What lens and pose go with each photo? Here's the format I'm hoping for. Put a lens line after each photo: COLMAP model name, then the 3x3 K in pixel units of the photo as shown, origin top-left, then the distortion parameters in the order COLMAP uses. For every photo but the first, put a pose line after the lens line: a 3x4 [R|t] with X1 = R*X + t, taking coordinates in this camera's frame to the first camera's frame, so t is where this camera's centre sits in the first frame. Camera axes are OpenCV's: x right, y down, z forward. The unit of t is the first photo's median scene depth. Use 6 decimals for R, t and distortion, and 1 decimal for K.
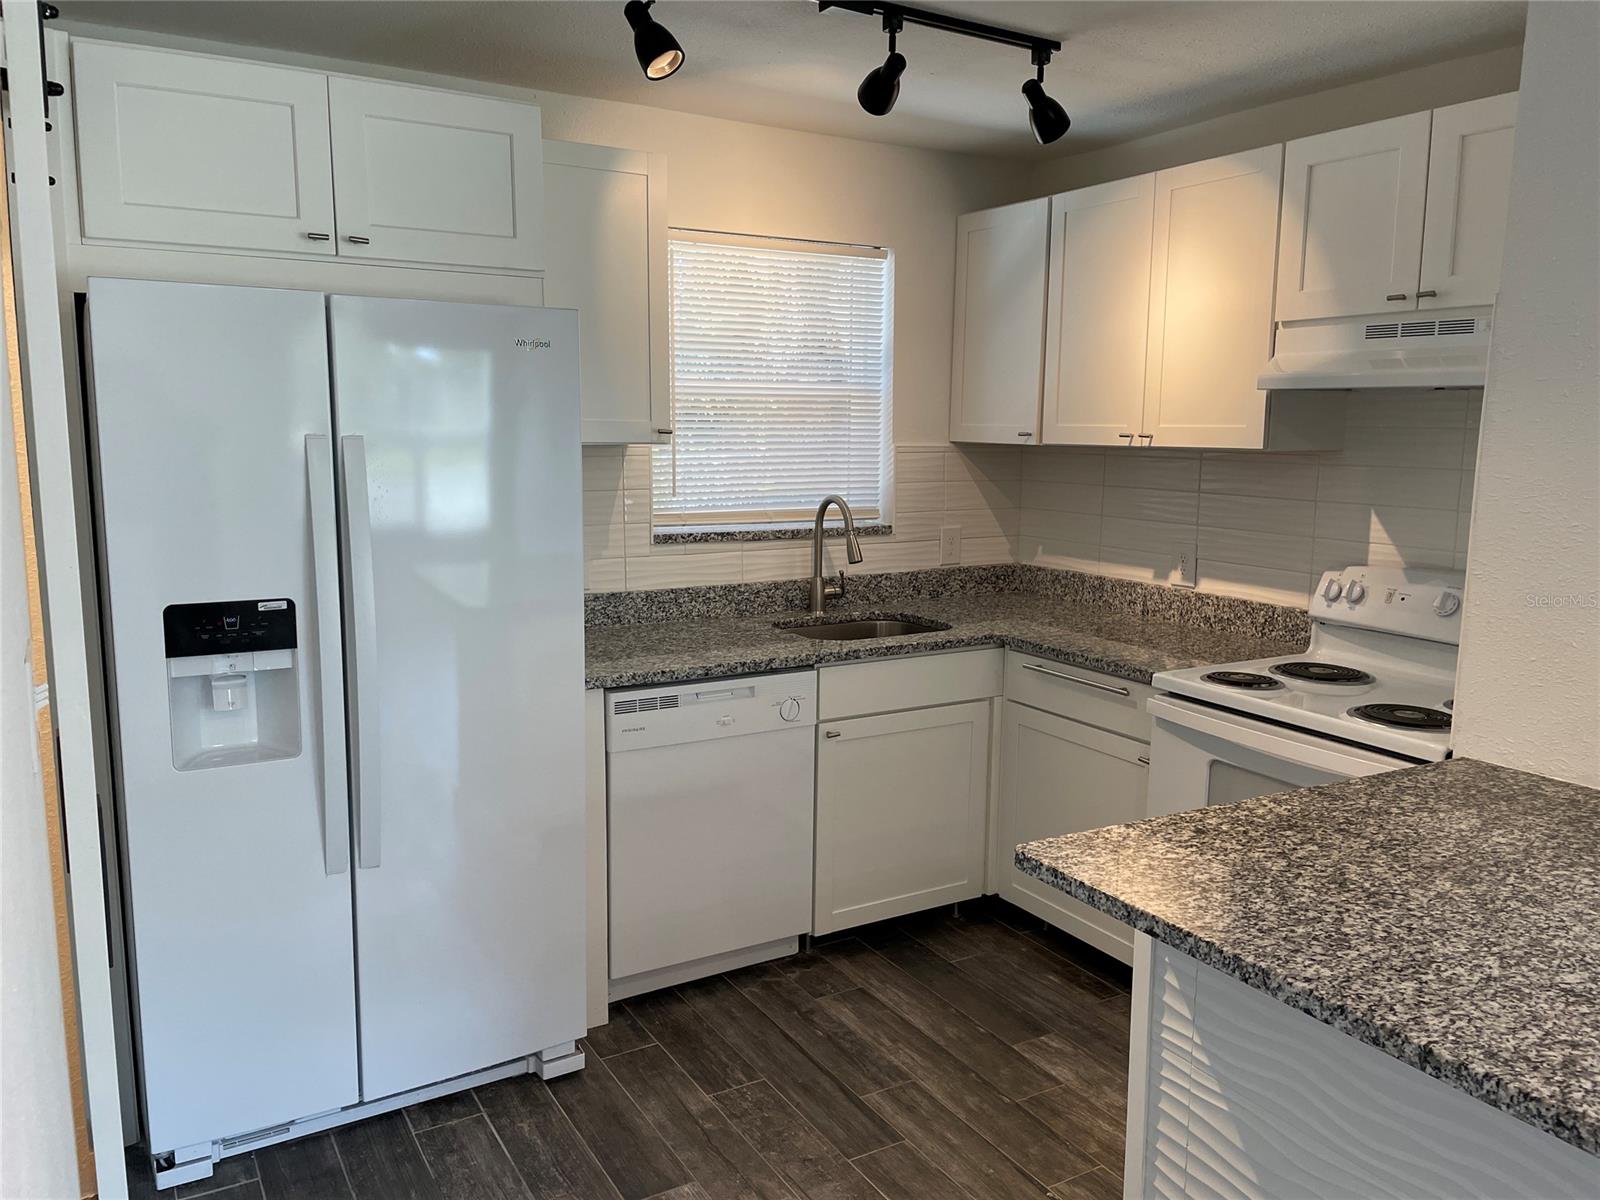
lens RADIAL K [[1211.7, 0, 800.0], [0, 1211.7, 600.0], [0, 0, 1]] dist [0.101619, -0.133365]
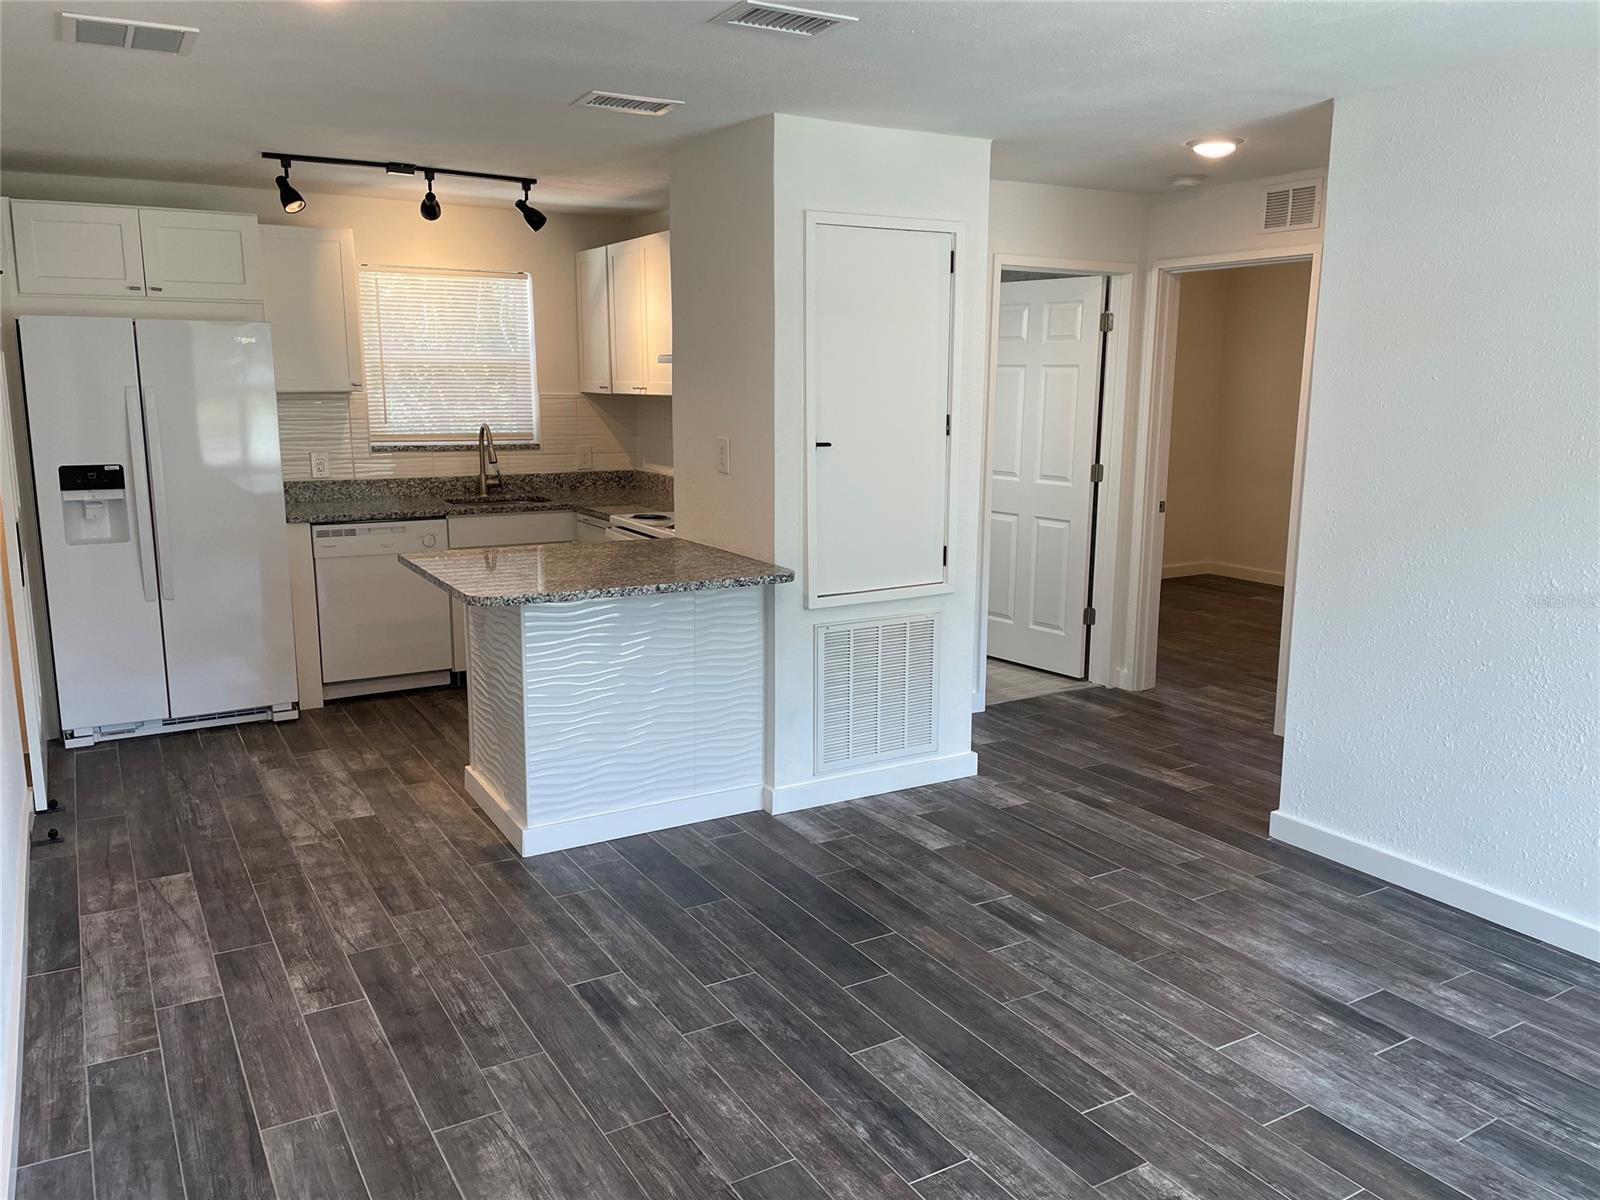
lens RADIAL K [[1211.7, 0, 800.0], [0, 1211.7, 600.0], [0, 0, 1]] dist [0.101619, -0.133365]
pose [[0.999966, -0.003183, -0.007614, 0.601038], [0.003436, 0.999436, 0.033400, 0.129465], [0.007504, -0.033425, 0.999413, -0.873520]]
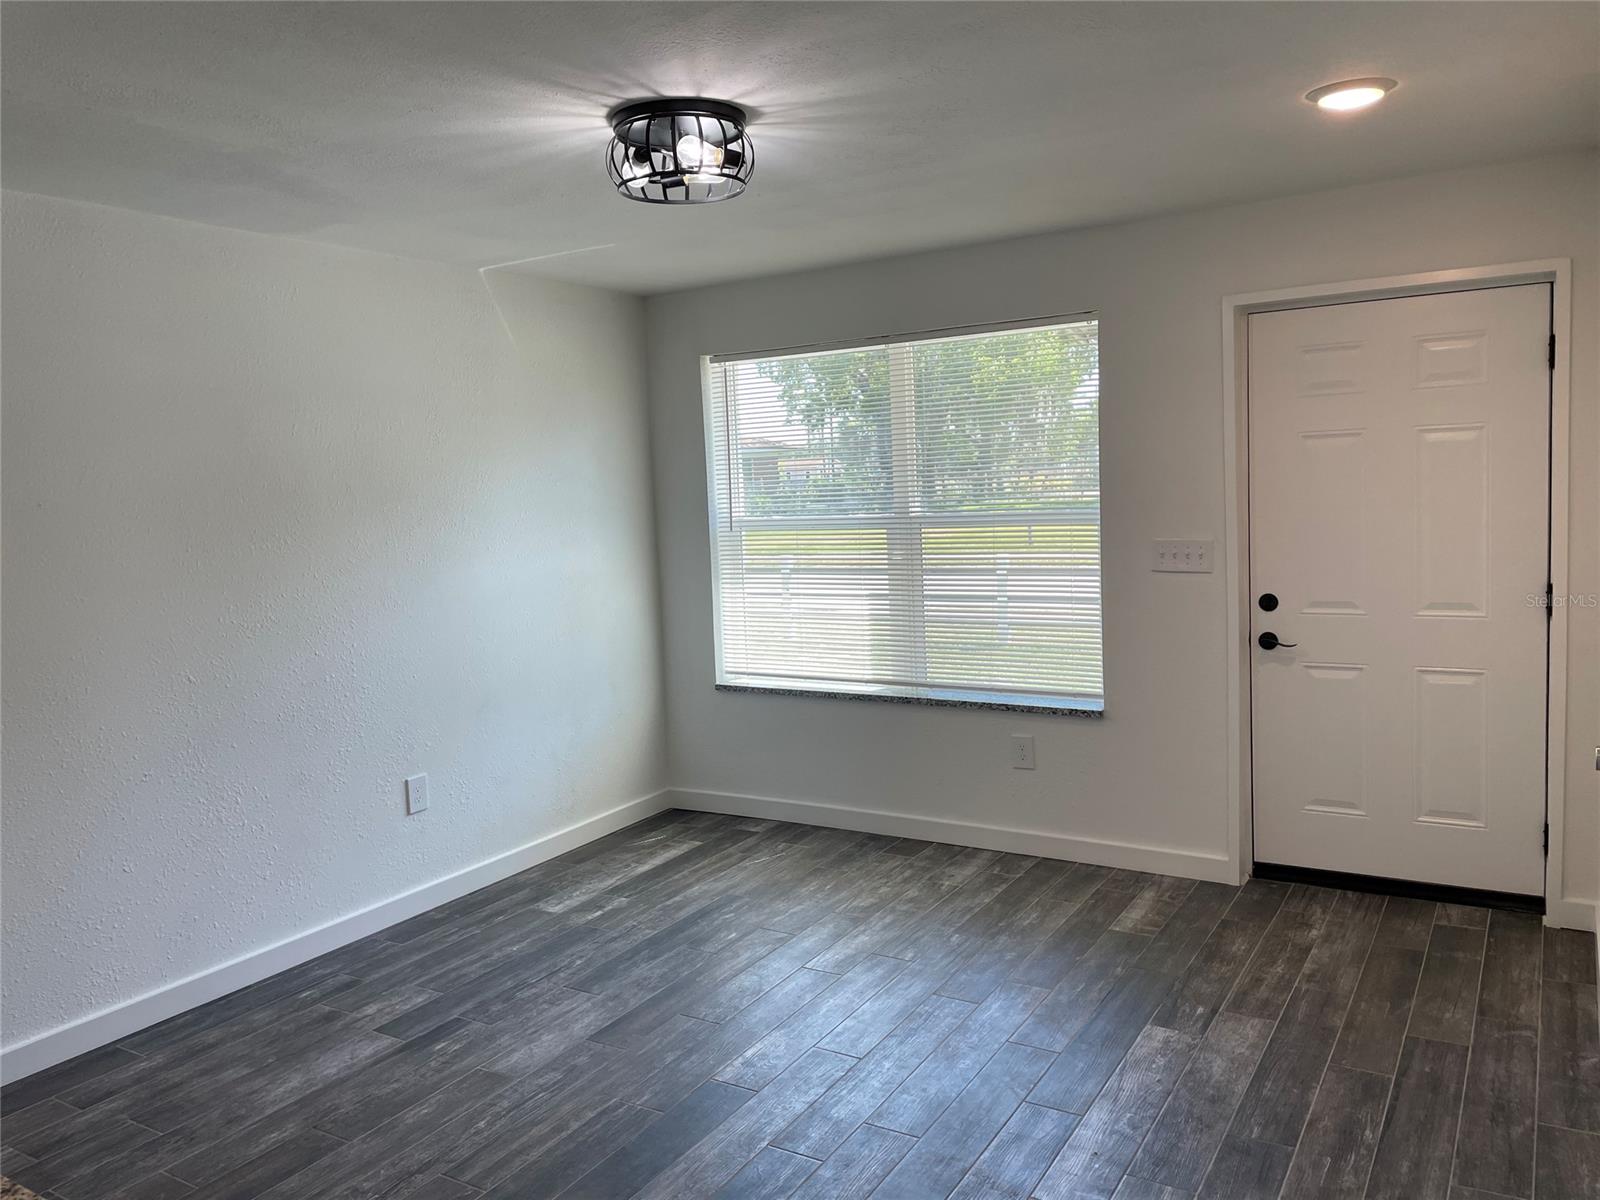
lens RADIAL K [[1211.7, 0, 800.0], [0, 1211.7, 600.0], [0, 0, 1]] dist [0.101619, -0.133365]
pose [[-0.462824, -0.079494, 0.882879, -1.525802], [0.165615, 0.970680, 0.174218, -0.379121], [-0.870842, 0.226850, -0.436088, 2.428682]]
